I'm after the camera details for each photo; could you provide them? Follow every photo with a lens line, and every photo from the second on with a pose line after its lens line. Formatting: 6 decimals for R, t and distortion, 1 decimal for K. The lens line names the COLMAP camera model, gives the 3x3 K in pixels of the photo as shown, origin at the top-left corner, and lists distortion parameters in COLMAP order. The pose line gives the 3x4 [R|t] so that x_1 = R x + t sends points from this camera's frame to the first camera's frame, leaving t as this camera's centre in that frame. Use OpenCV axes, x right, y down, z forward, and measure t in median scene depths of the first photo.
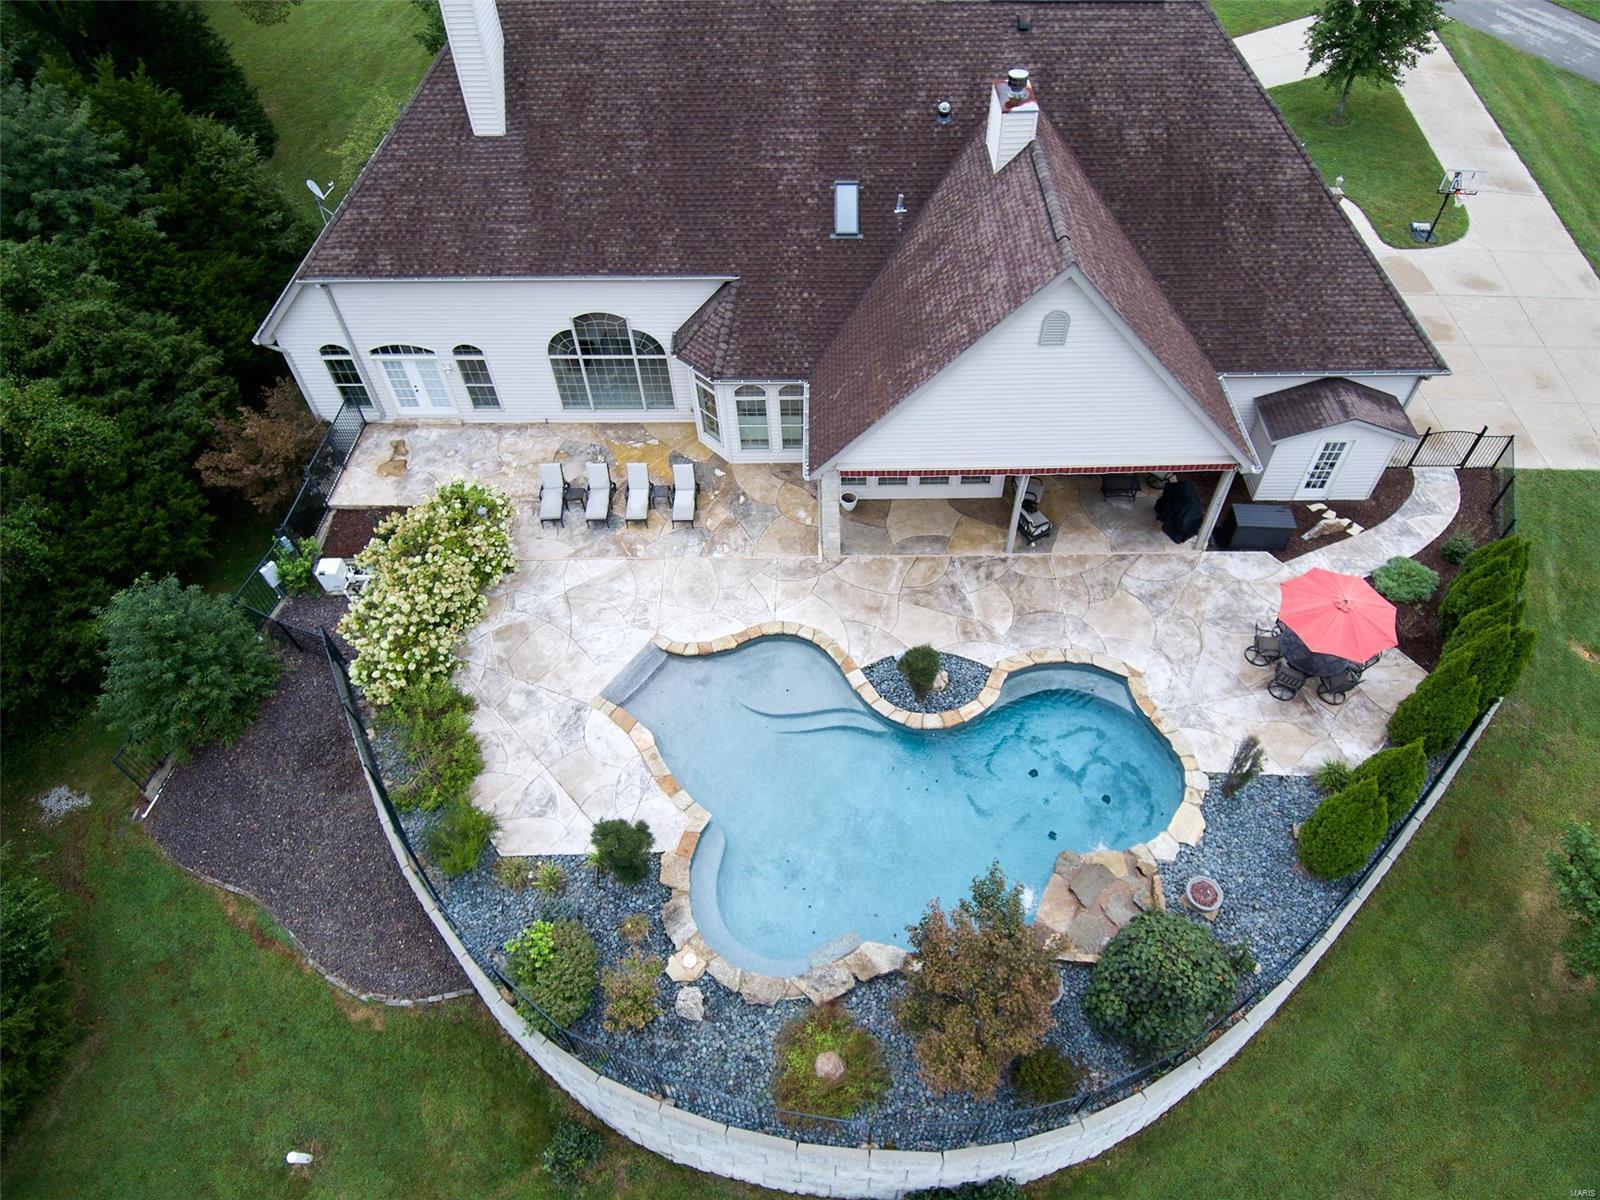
lens RADIAL K [[962.8, 0, 822.8], [0, 962.8, 636.9], [0, 0, 1]] dist [0.090556, -0.123130]
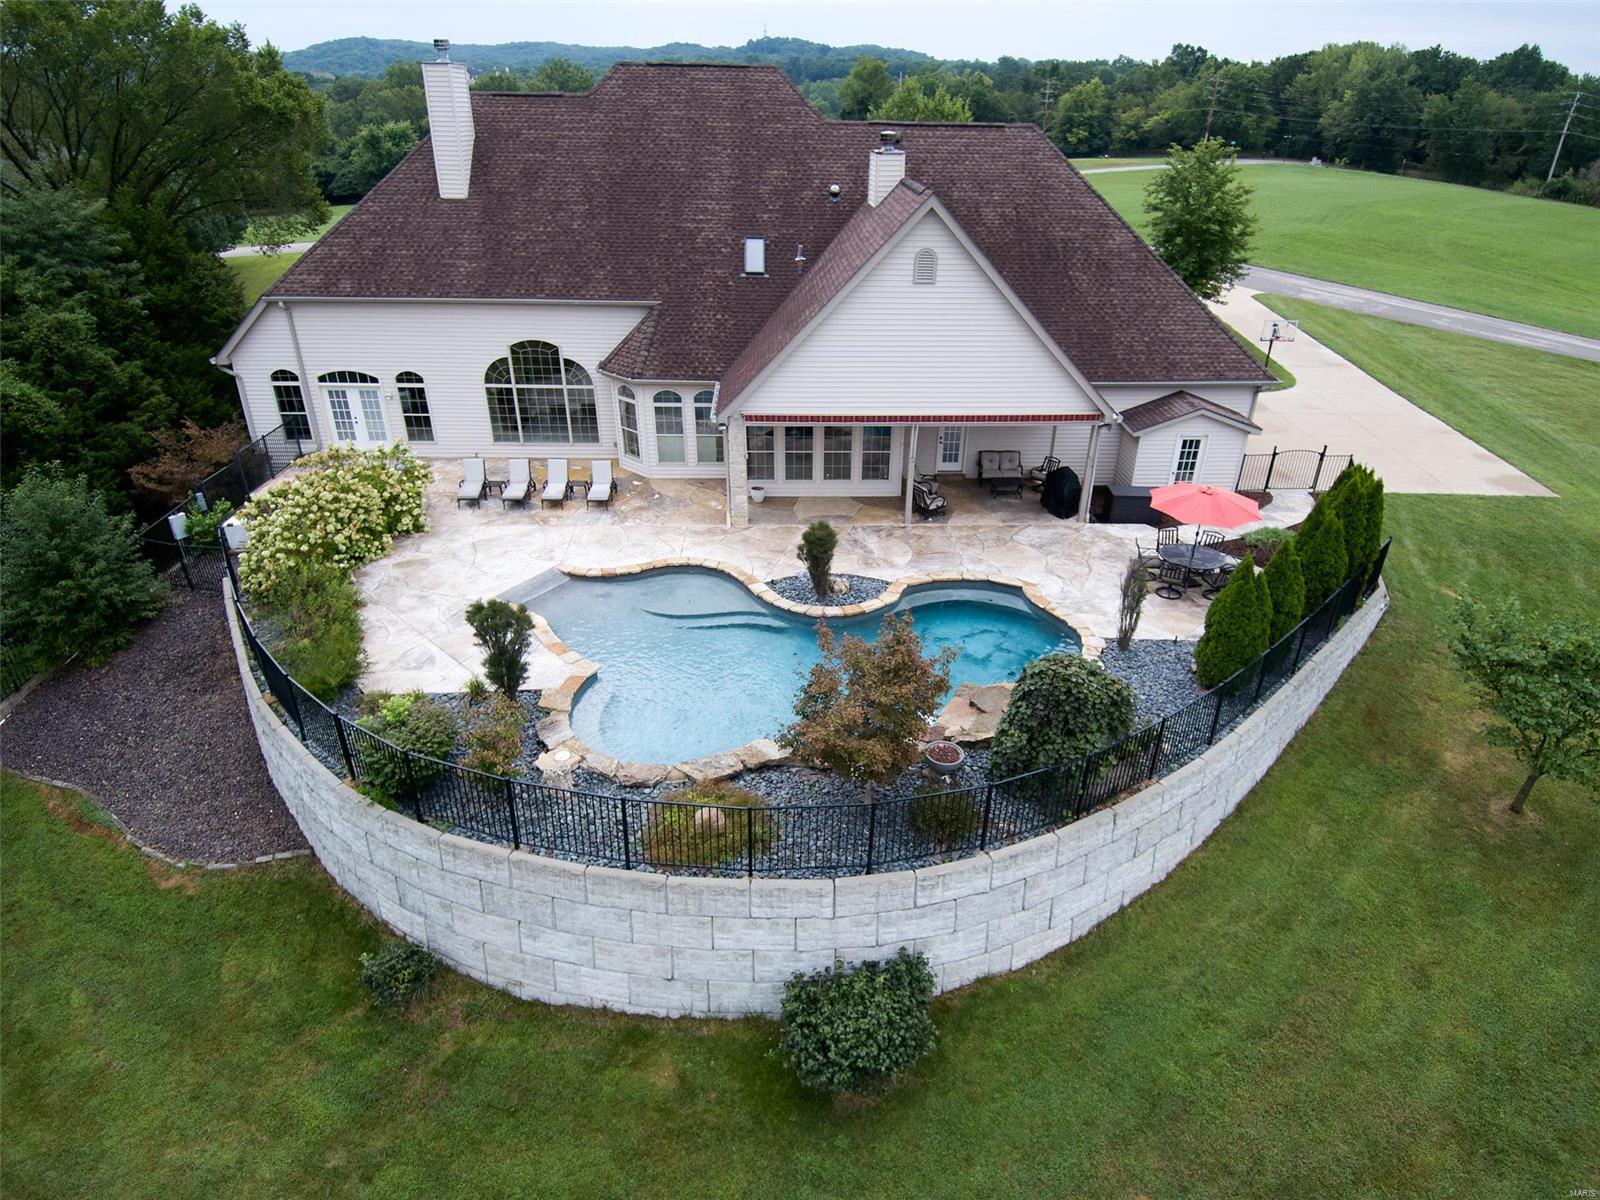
lens RADIAL K [[962.8, 0, 822.8], [0, 962.8, 636.9], [0, 0, 1]] dist [0.090556, -0.123130]
pose [[0.998405, 0.003795, 0.056336, 0.041974], [0.017694, 0.926455, -0.375989, 0.435160], [-0.053620, 0.376386, 0.924910, 0.077369]]
